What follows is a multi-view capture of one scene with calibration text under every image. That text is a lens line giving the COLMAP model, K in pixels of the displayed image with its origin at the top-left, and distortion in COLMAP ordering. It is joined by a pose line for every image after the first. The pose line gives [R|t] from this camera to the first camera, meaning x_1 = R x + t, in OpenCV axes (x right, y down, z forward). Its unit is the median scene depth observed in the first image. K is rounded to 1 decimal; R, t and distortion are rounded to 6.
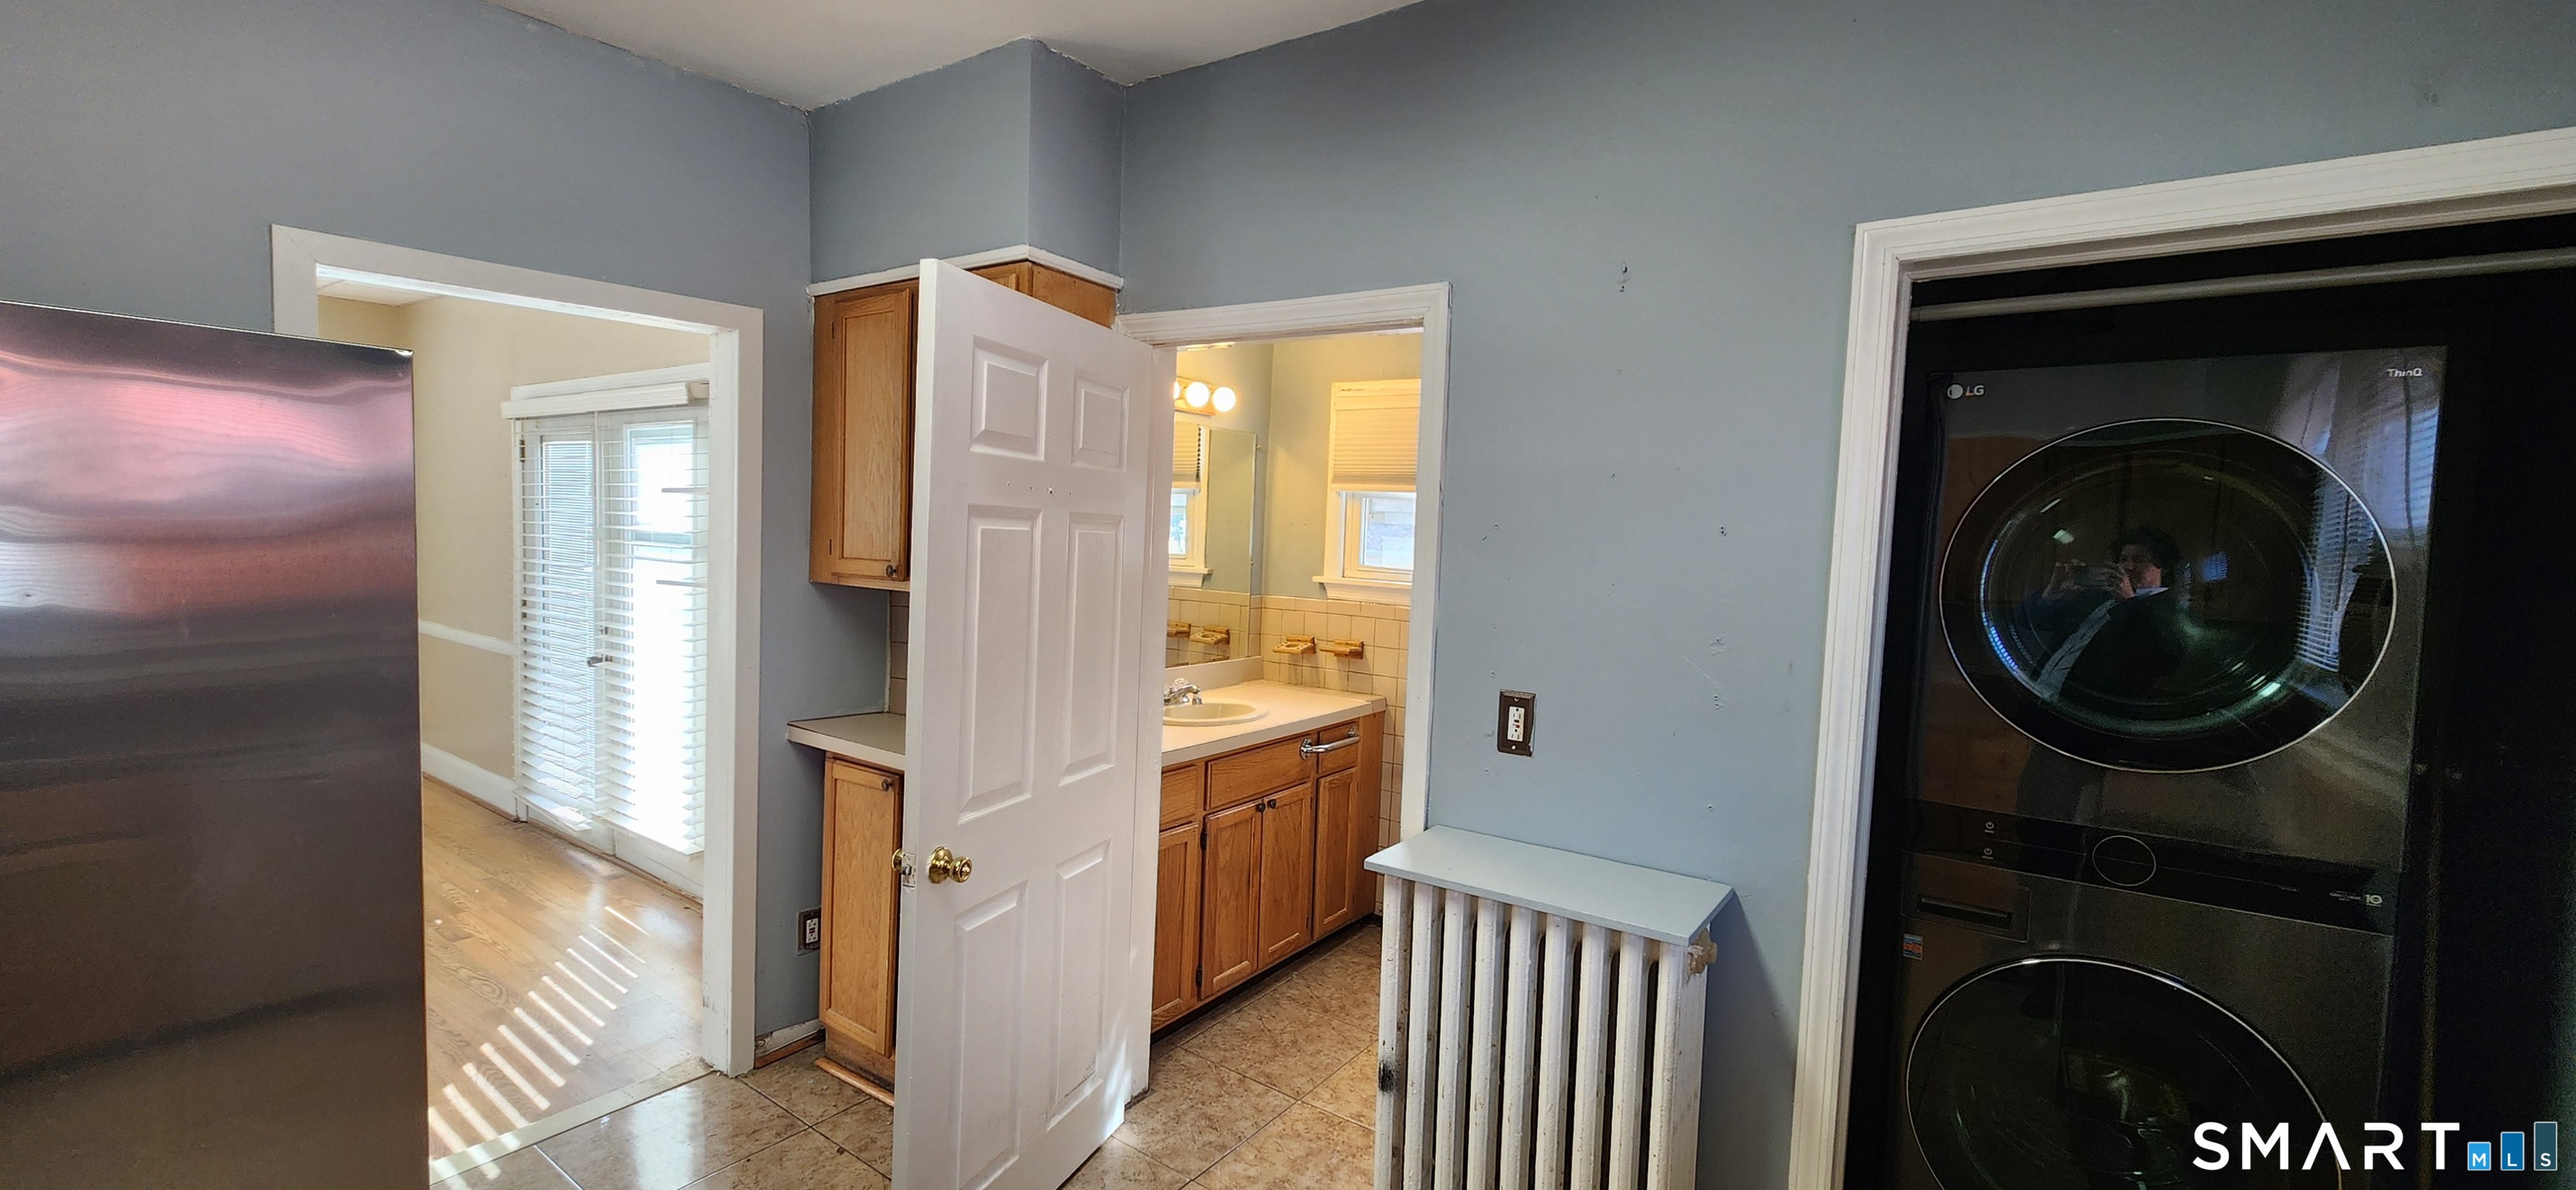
lens RADIAL K [[1036.9, 0, 1297.4], [0, 1036.9, 594.8], [0, 0, 1]] dist [0.002582, -0.000823]
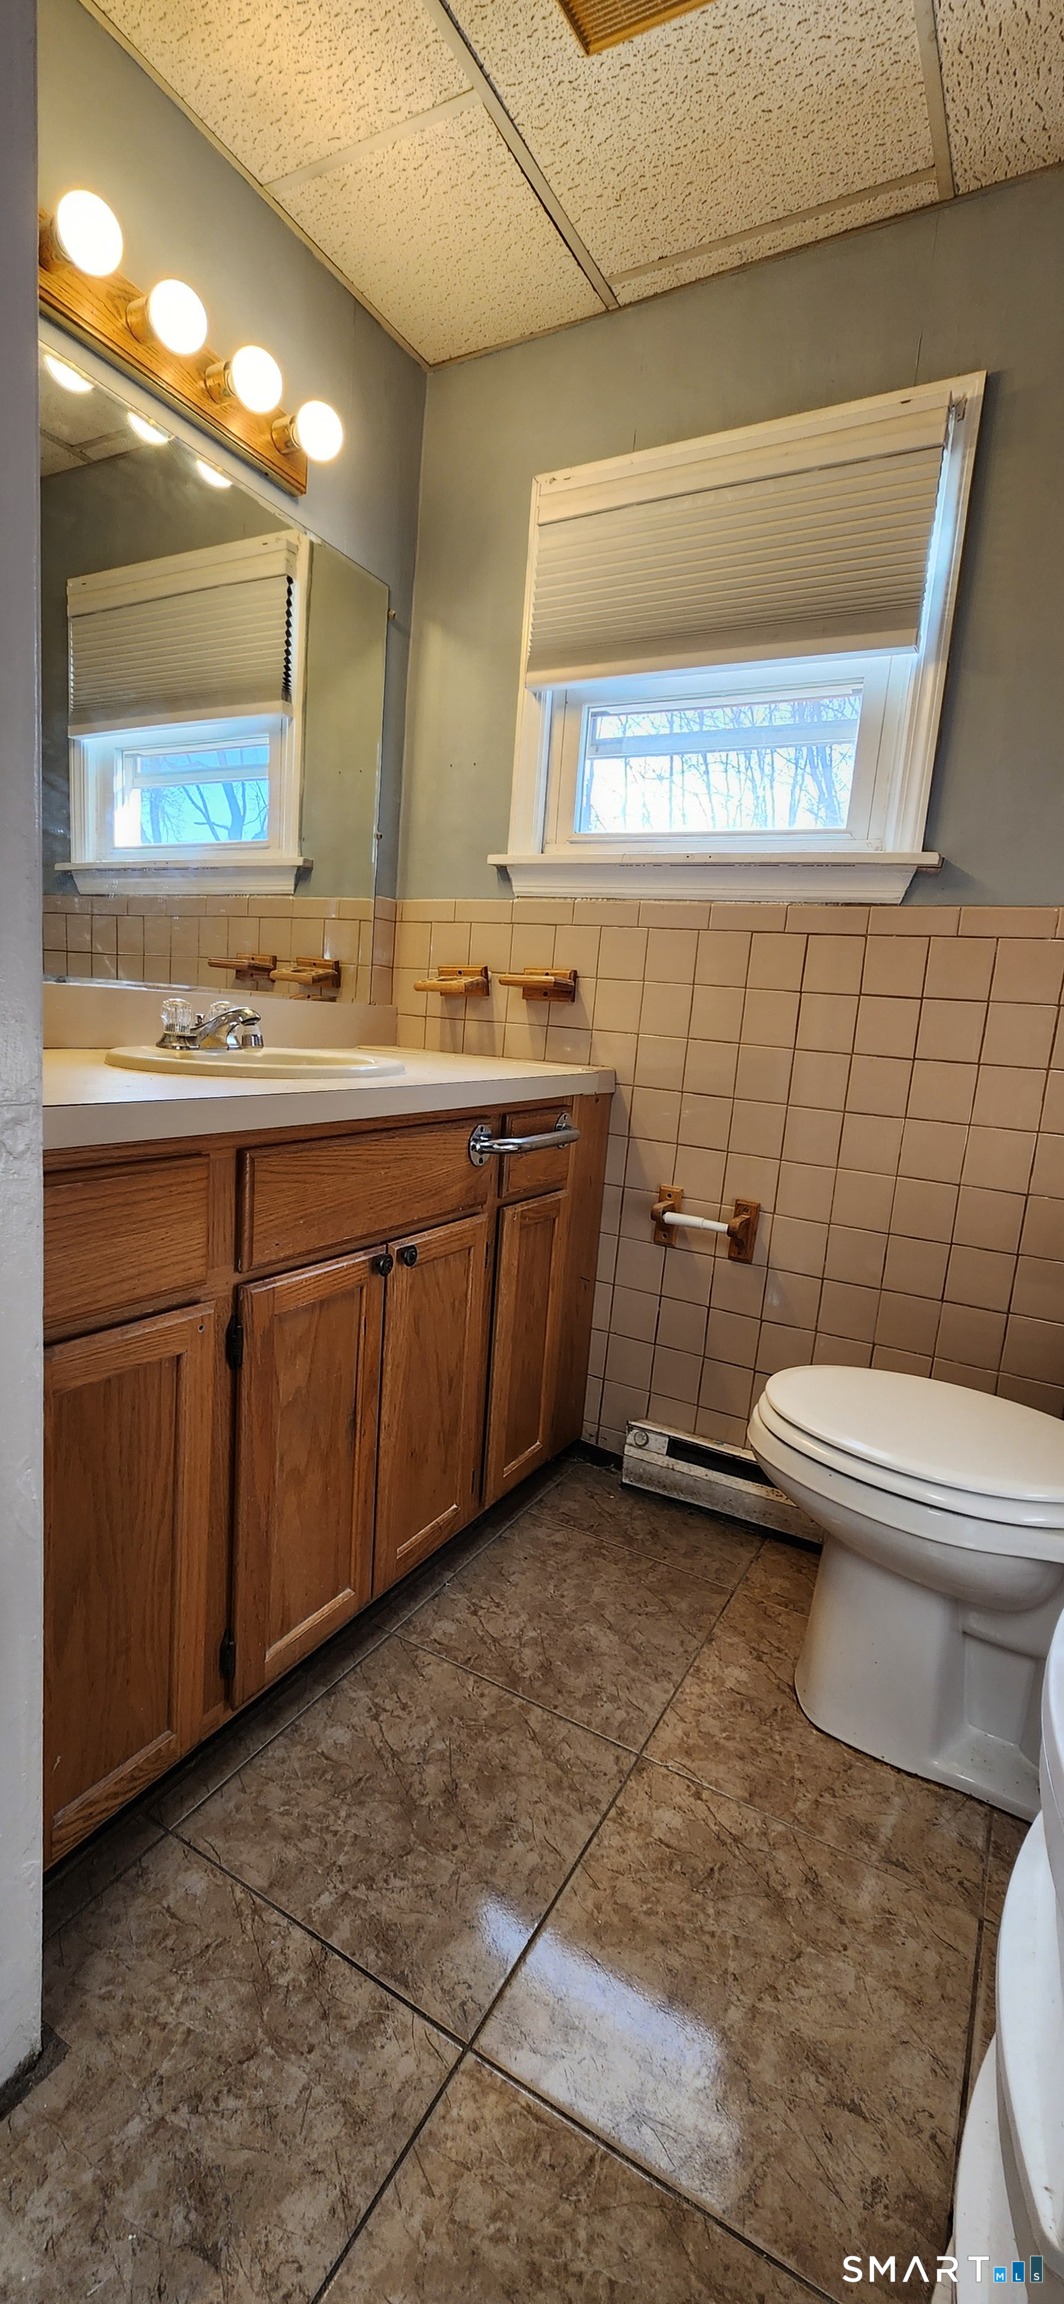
lens RADIAL K [[927.4, 0, 518.8], [0, 927.4, 1157.5], [0, 0, 1]] dist [0.002582, -0.000823]
pose [[0.995669, 0.017336, 0.091342, -0.012619], [-0.026380, 0.994762, 0.098755, 0.107716], [-0.089151, -0.100737, 0.990911, 0.548897]]
